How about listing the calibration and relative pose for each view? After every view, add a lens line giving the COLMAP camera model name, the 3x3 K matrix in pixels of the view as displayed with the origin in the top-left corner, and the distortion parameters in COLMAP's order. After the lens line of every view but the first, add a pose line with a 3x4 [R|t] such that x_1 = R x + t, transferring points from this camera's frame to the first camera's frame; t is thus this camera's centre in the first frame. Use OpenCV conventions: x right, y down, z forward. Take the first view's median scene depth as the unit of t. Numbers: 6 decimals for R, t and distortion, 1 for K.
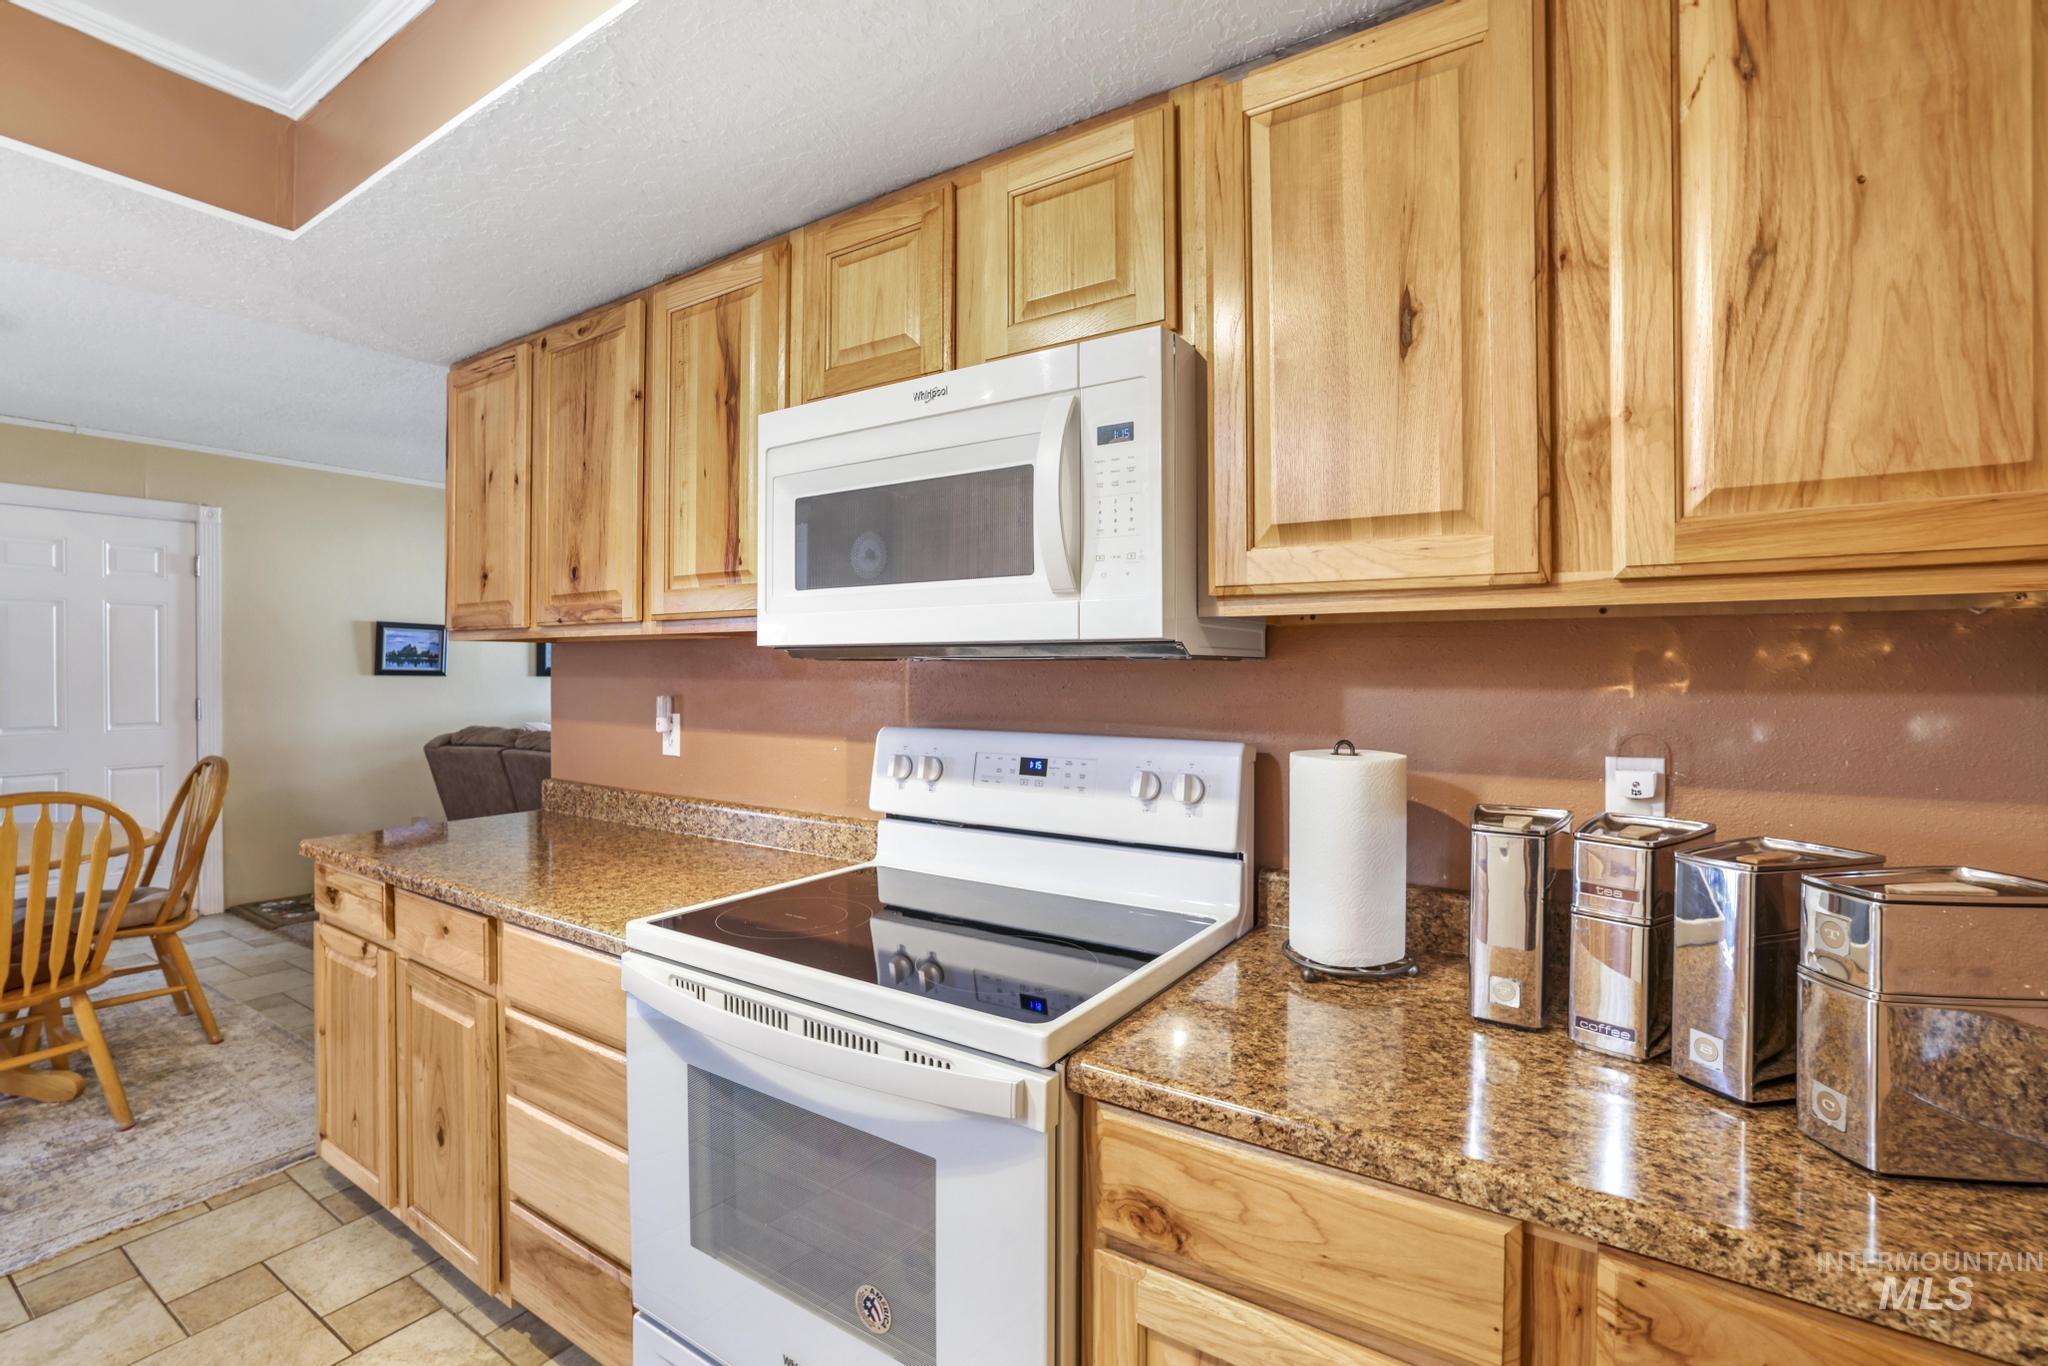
lens RADIAL K [[937.7, 0, 1017.8], [0, 937.7, 669.6], [0, 0, 1]] dist [-0.047773, 0.019296]
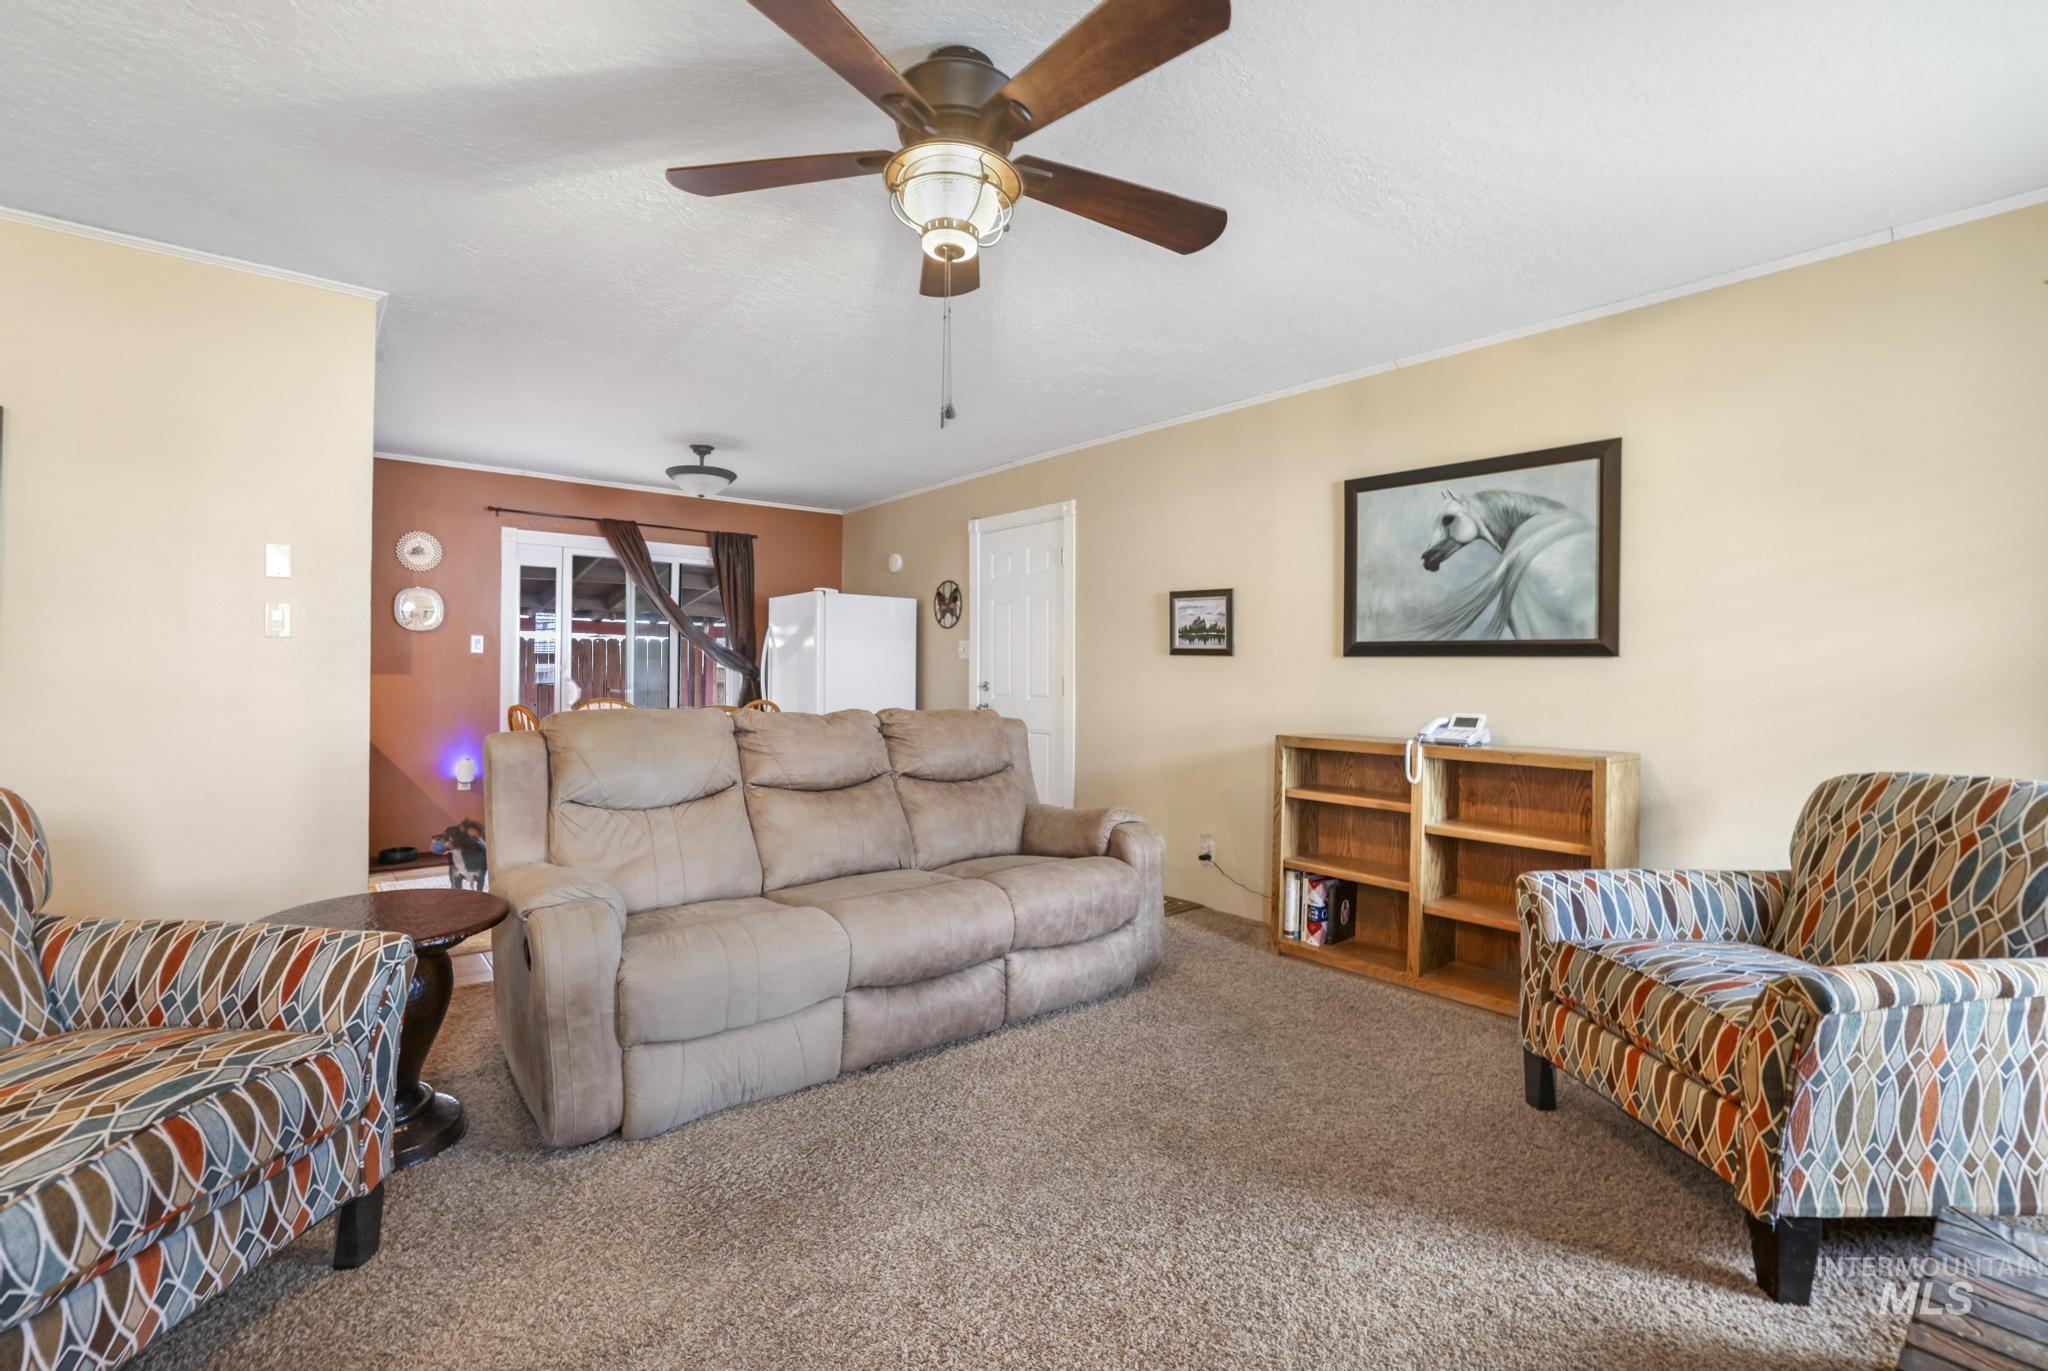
lens RADIAL K [[937.7, 0, 1024.5], [0, 937.7, 669.1], [0, 0, 1]] dist [-0.047773, 0.019296]
pose [[-0.282993, -0.002279, -0.959119, 0.399124], [-0.010556, 0.999944, 0.000738, 0.044288], [0.959064, 0.010333, -0.283001, 2.404871]]
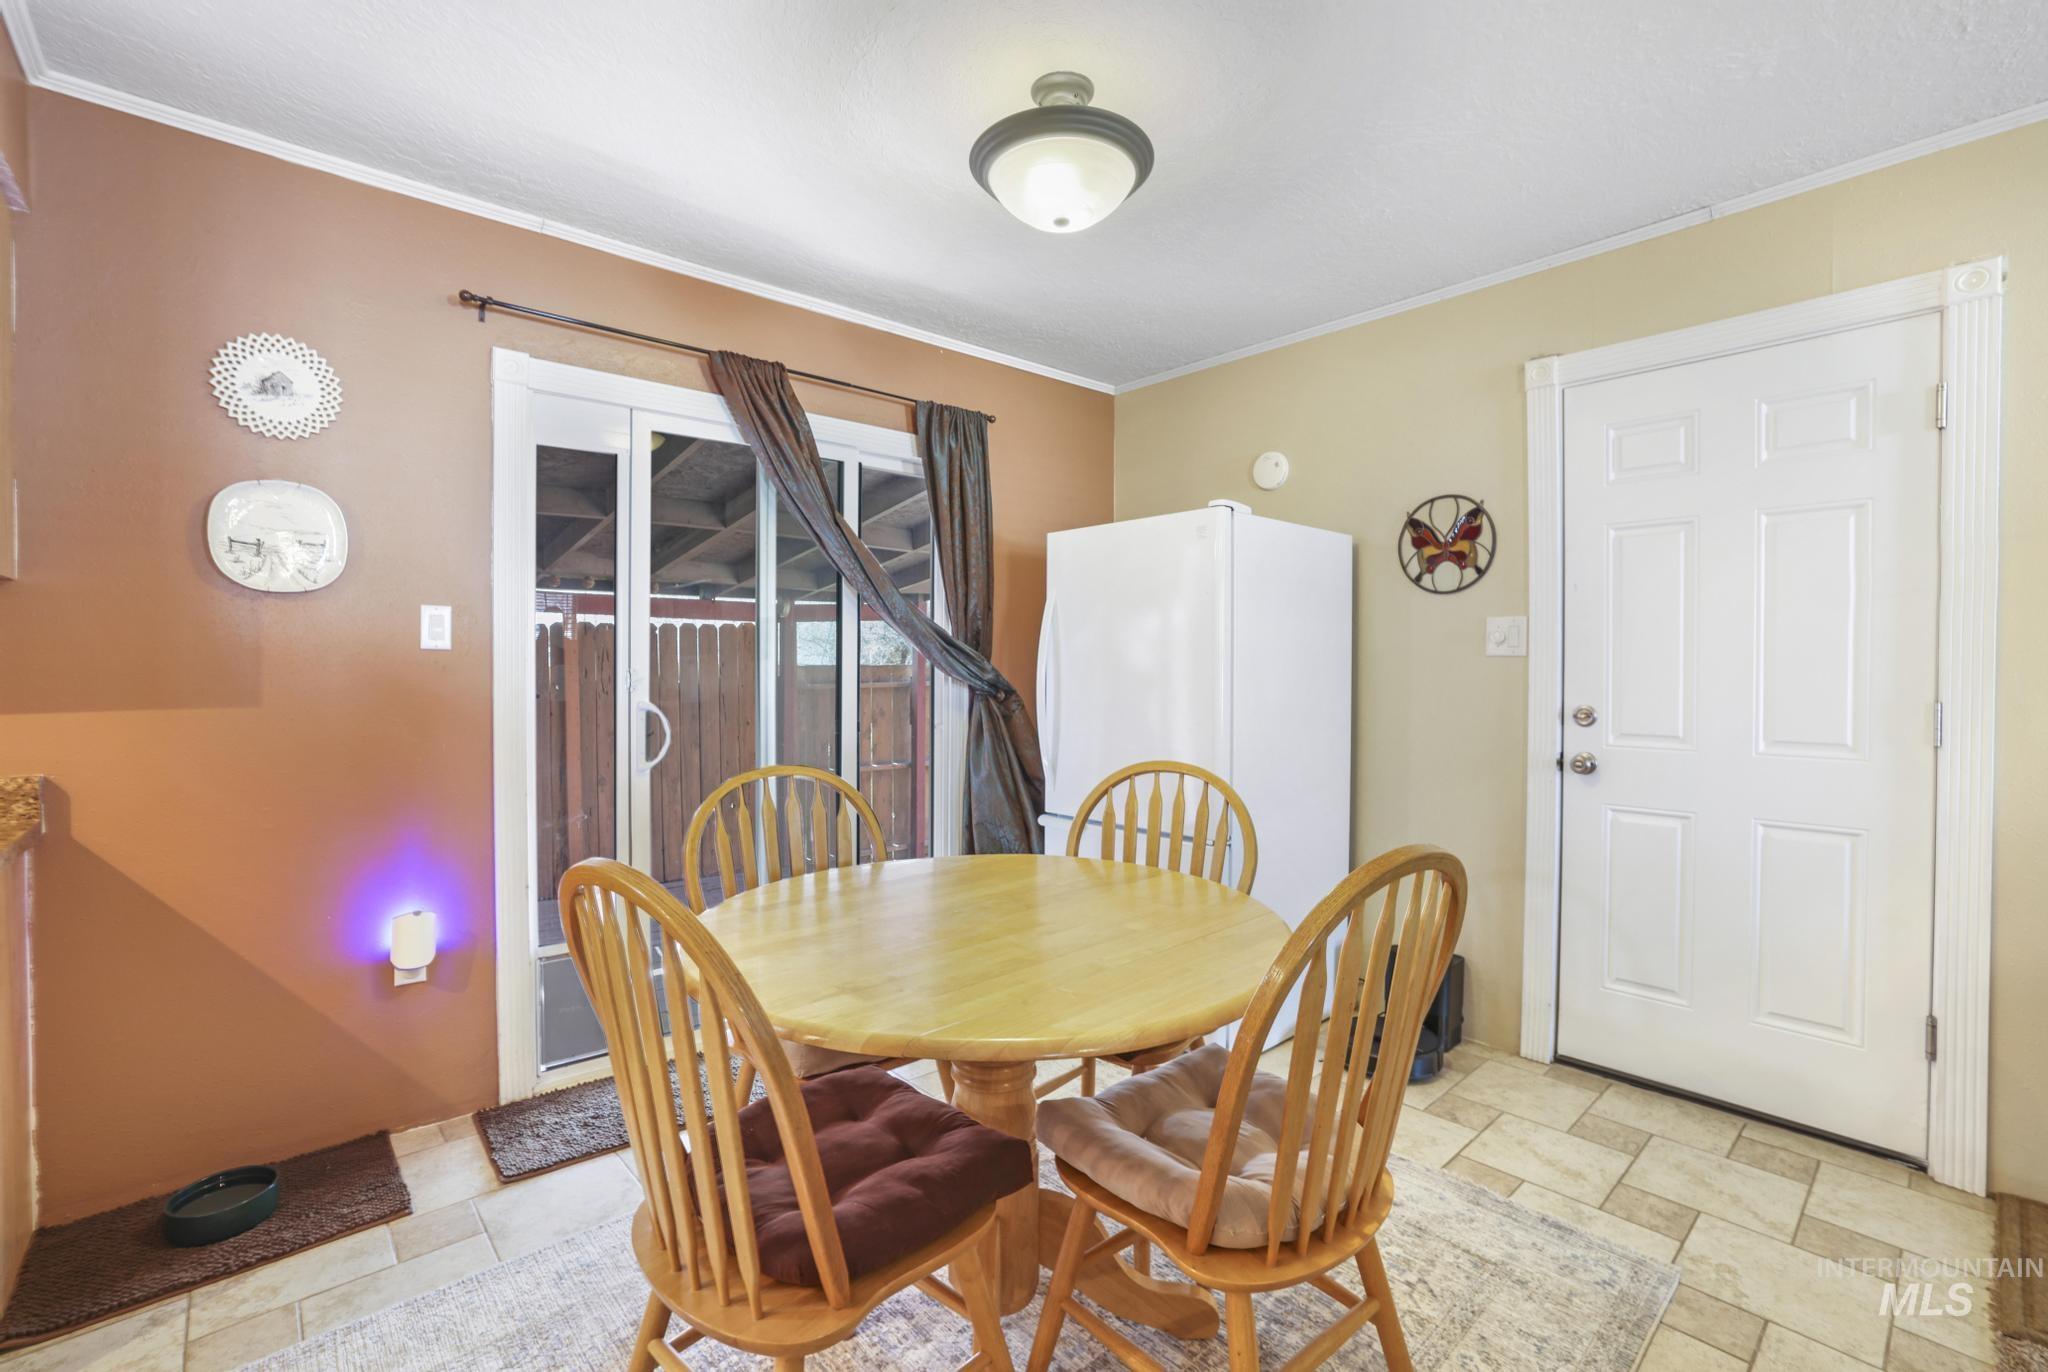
lens RADIAL K [[937.7, 0, 1030.7], [0, 937.7, 680.7], [0, 0, 1]] dist [-0.047773, 0.019296]
pose [[-0.241277, 0.016618, -0.970314, -0.655630], [-0.005498, 0.999814, 0.018490, 0.032104], [0.970441, 0.009796, -0.241141, 1.260692]]
